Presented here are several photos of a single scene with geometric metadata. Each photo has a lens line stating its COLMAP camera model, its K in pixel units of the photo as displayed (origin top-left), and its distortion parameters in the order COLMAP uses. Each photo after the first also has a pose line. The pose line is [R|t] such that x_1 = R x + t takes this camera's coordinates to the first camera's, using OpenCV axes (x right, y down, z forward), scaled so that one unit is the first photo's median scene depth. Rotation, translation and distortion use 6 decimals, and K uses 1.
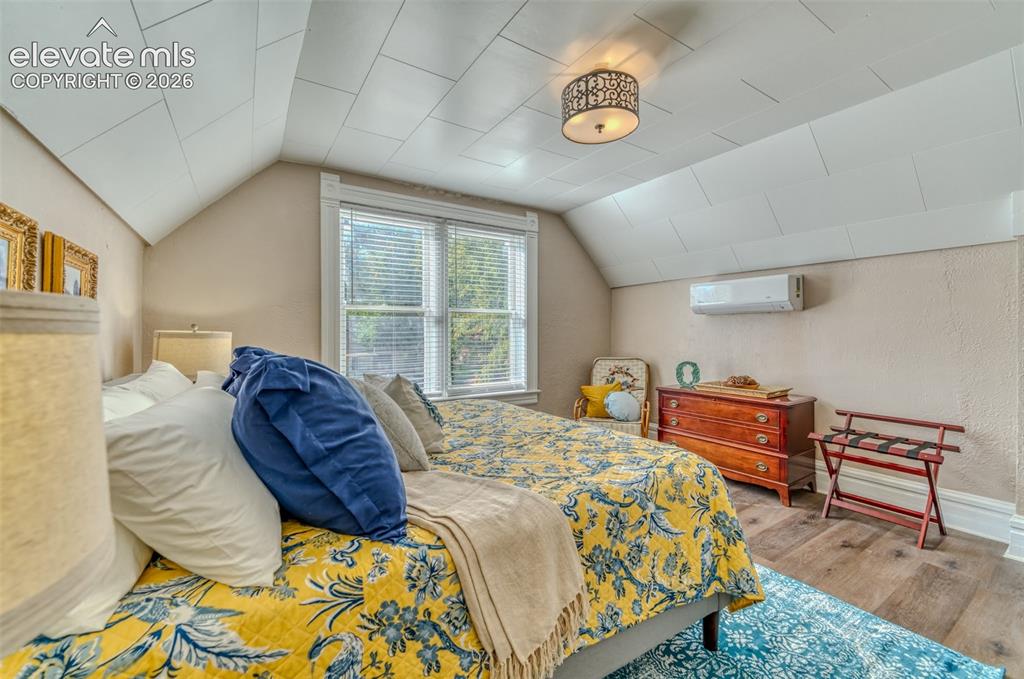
lens RADIAL K [[418.0, 0, 504.4], [0, 418.0, 332.2], [0, 0, 1]] dist [-0.000761, -0.004784]
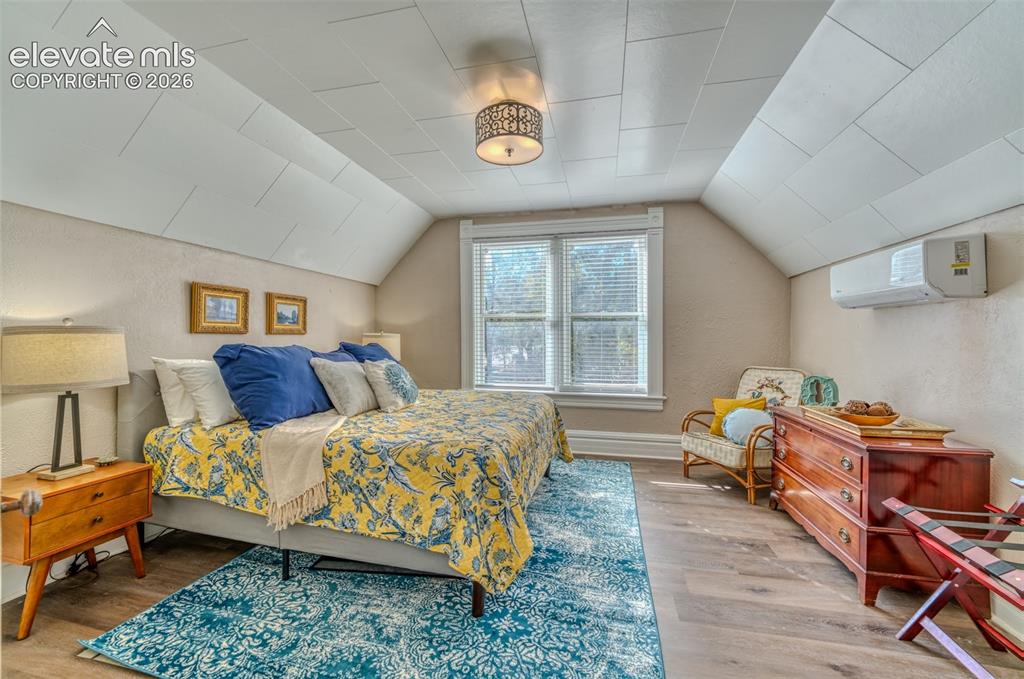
lens RADIAL K [[416.2, 0, 509.1], [0, 416.2, 339.7], [0, 0, 1]] dist [-0.001236, -0.004752]
pose [[0.689526, 0.008882, -0.724207, 1.027502], [-0.001573, 0.999941, 0.010765, 0.003240], [0.724260, -0.006284, 0.689499, 0.222780]]
